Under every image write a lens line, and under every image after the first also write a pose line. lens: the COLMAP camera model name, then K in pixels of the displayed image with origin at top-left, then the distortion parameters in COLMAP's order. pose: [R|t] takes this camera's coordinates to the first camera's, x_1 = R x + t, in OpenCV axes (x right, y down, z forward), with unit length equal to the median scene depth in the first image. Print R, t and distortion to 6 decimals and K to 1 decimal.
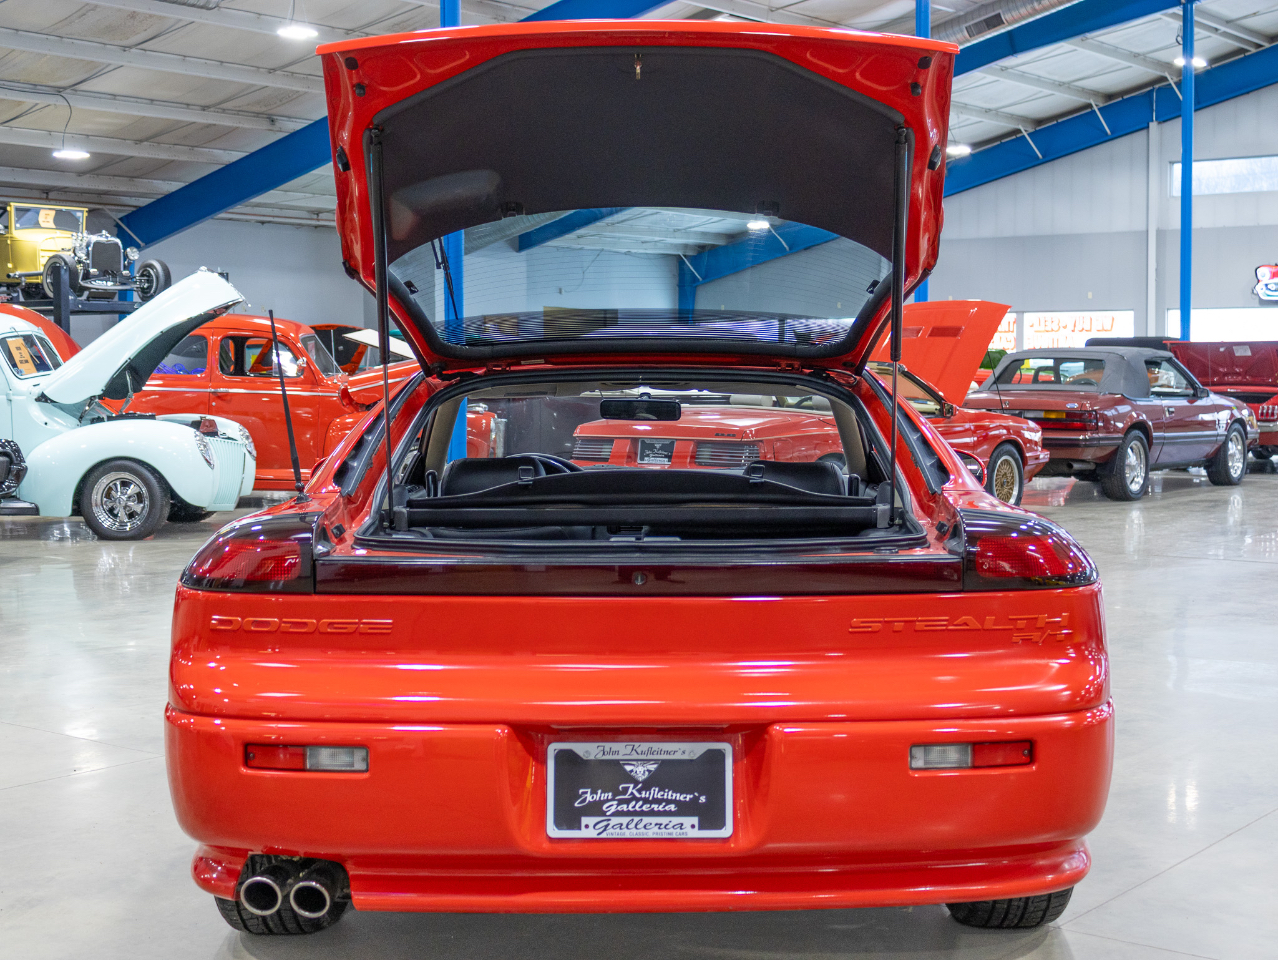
lens RADIAL K [[1895.6, 0, 677.6], [0, 1895.6, 451.8], [0, 0, 1]] dist [-0.007674, -0.040967]
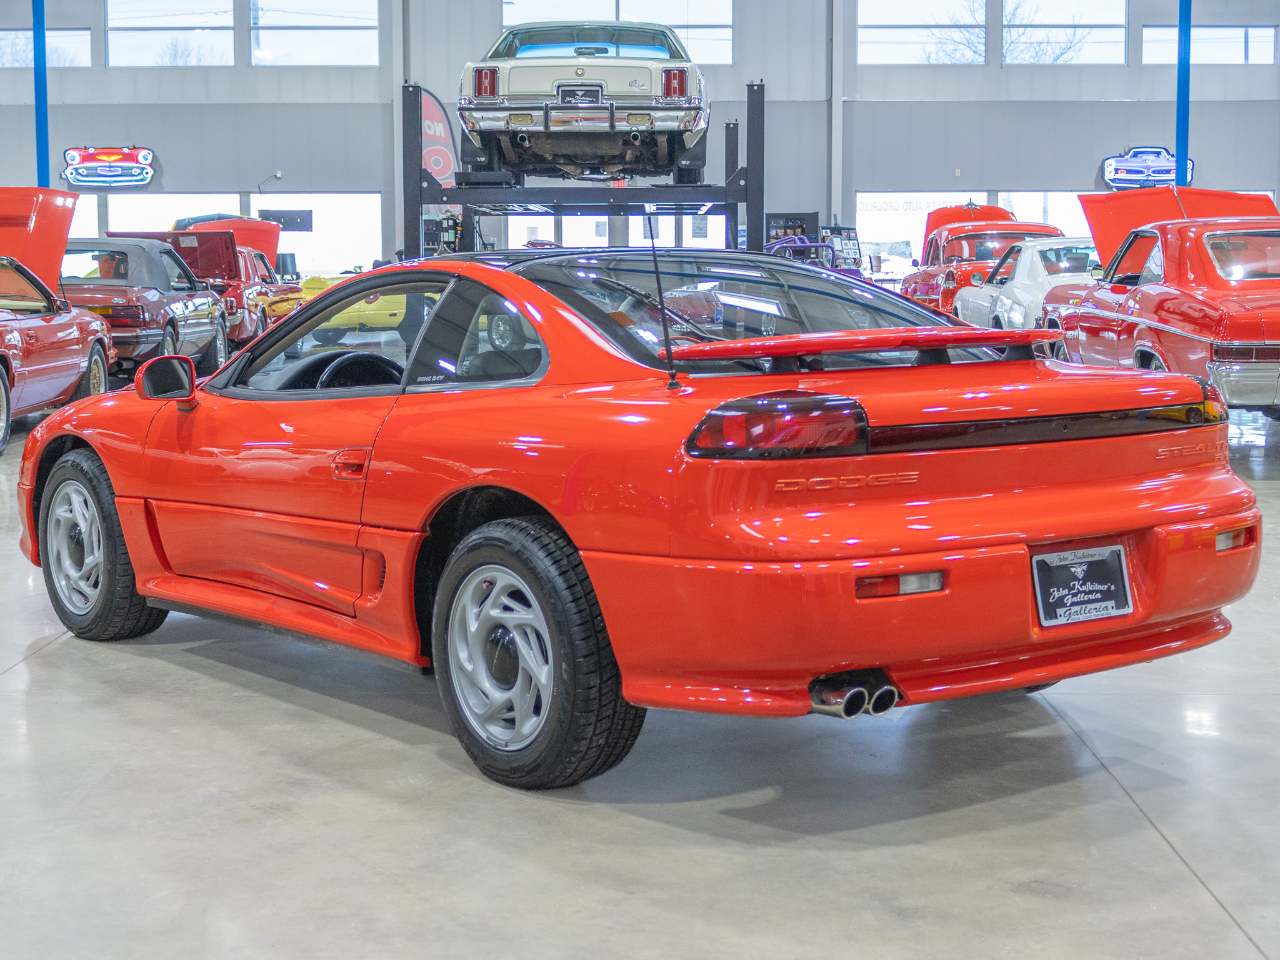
lens RADIAL K [[2138.5, 0, 640.0], [0, 2138.5, 480.0], [0, 0, 1]] dist [0.002294, -0.228832]
pose [[0.797370, -0.064894, 0.599991, -1.148840], [0.029280, 0.997191, 0.068943, -0.007540], [-0.602780, -0.037406, 0.797030, -0.006394]]
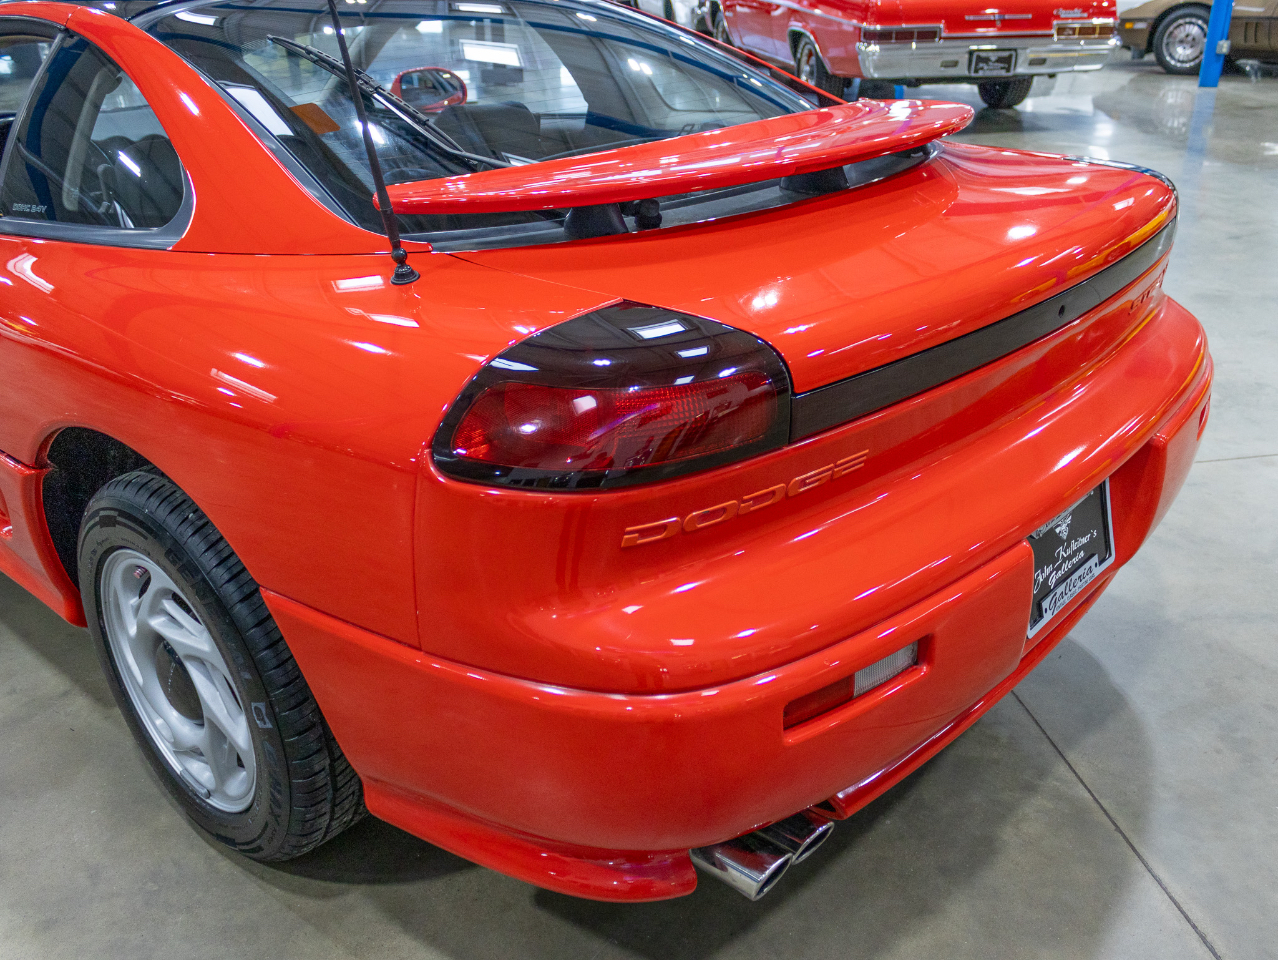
lens RADIAL K [[1173.7, 0, 671.3], [0, 1173.7, 481.4], [0, 0, 1]] dist [0.000609, 0.006773]
pose [[0.664798, -0.317659, 0.676118, -0.491917], [0.041454, 0.919376, 0.391189, -0.069172], [-0.745872, -0.232034, 0.624368, 0.795207]]
